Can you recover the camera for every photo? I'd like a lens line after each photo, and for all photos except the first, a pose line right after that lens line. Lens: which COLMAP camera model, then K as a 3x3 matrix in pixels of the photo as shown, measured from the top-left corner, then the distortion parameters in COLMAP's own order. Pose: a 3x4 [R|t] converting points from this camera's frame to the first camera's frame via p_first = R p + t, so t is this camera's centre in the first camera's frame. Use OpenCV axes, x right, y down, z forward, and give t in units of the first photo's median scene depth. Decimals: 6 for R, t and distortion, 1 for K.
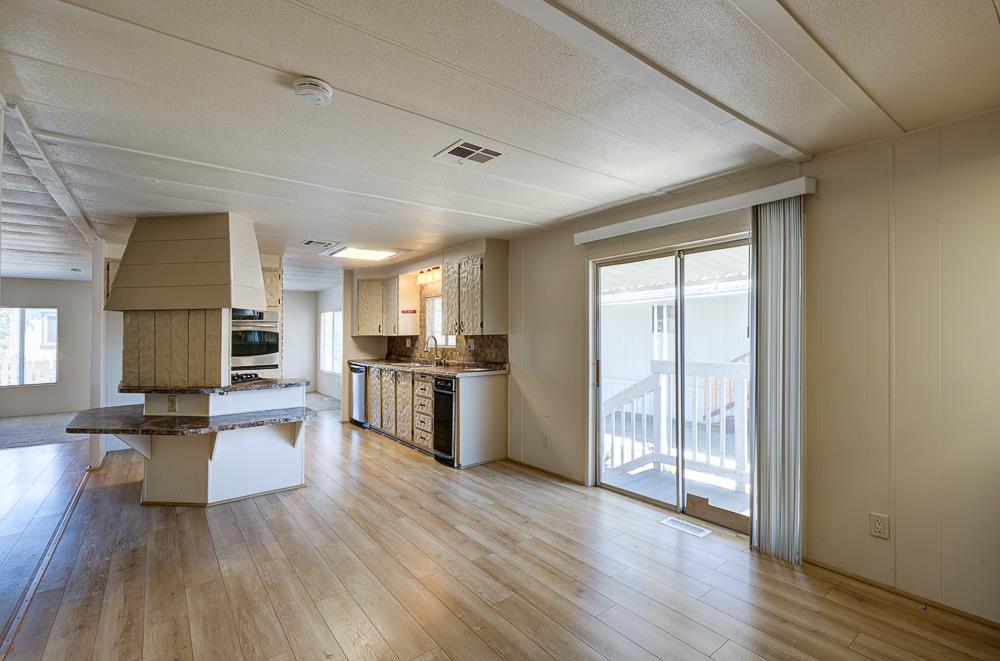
lens RADIAL K [[457.8, 0, 513.8], [0, 457.8, 320.5], [0, 0, 1]] dist [0.000528, 0.000985]
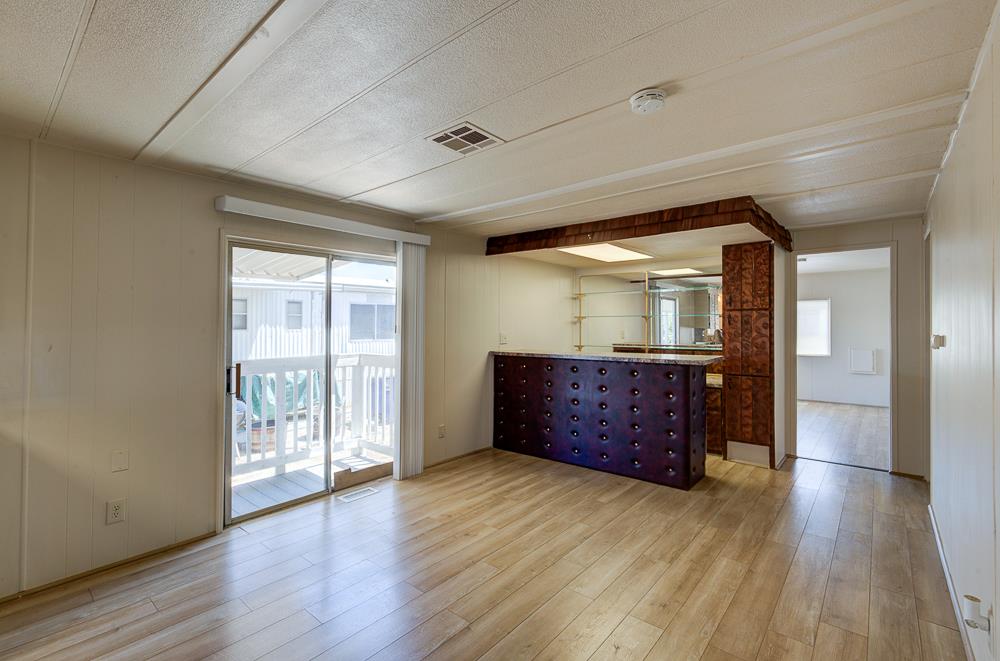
lens RADIAL K [[457.8, 0, 472.6], [0, 457.8, 313.8], [0, 0, 1]] dist [0.000528, 0.000985]
pose [[-0.171316, 0.035868, 0.984563, -0.777570], [-0.022852, 0.998924, -0.040367, 0.026595], [-0.984951, -0.029415, -0.170312, 0.851720]]
